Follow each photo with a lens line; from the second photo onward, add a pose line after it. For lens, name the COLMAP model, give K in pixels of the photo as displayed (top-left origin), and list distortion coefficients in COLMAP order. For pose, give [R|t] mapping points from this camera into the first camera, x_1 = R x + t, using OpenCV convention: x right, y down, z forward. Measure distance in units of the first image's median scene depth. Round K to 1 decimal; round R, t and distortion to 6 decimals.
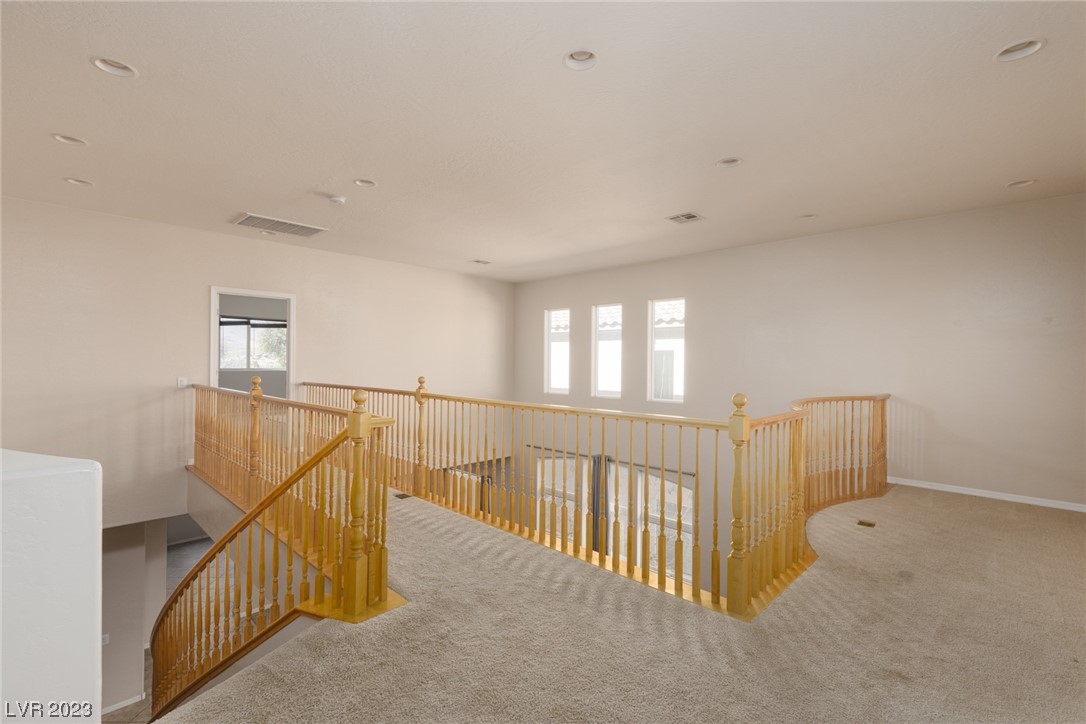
lens RADIAL K [[487.6, 0, 543.4], [0, 487.6, 358.8], [0, 0, 1]] dist [-0.000527, -0.000349]
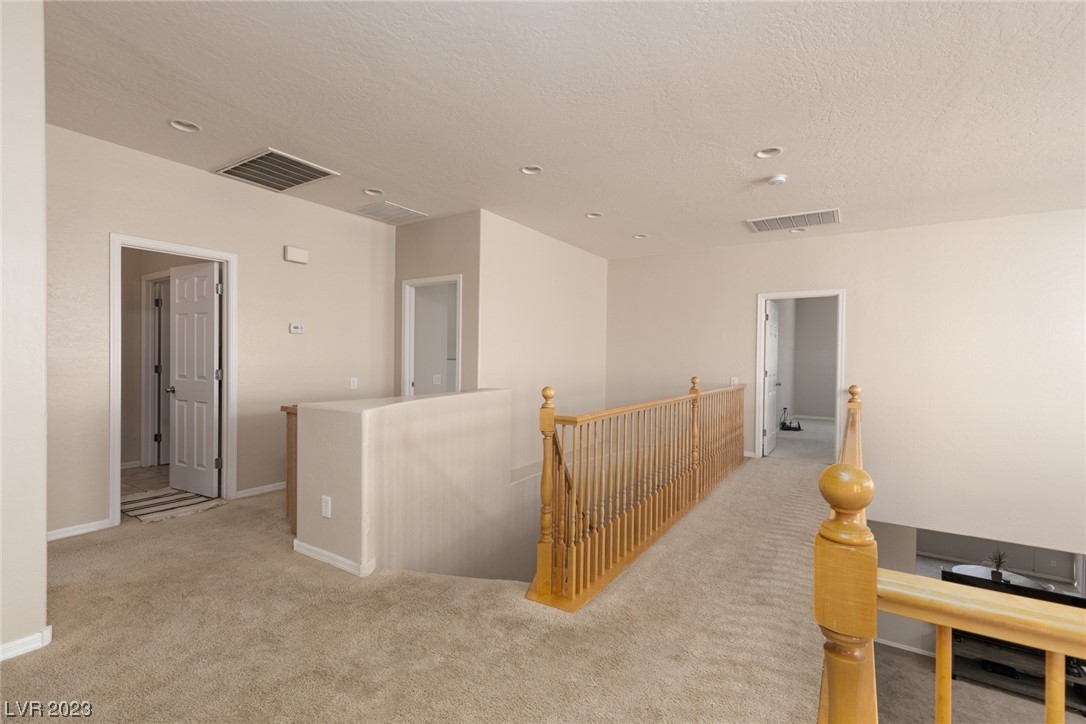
lens RADIAL K [[487.6, 0, 546.4], [0, 487.6, 361.2], [0, 0, 1]] dist [-0.000527, -0.000349]
pose [[0.200886, 0.001868, -0.979613, 0.464591], [-0.009407, 0.999956, -0.000022, 0.006362], [0.979570, 0.009220, 0.200894, 0.544551]]
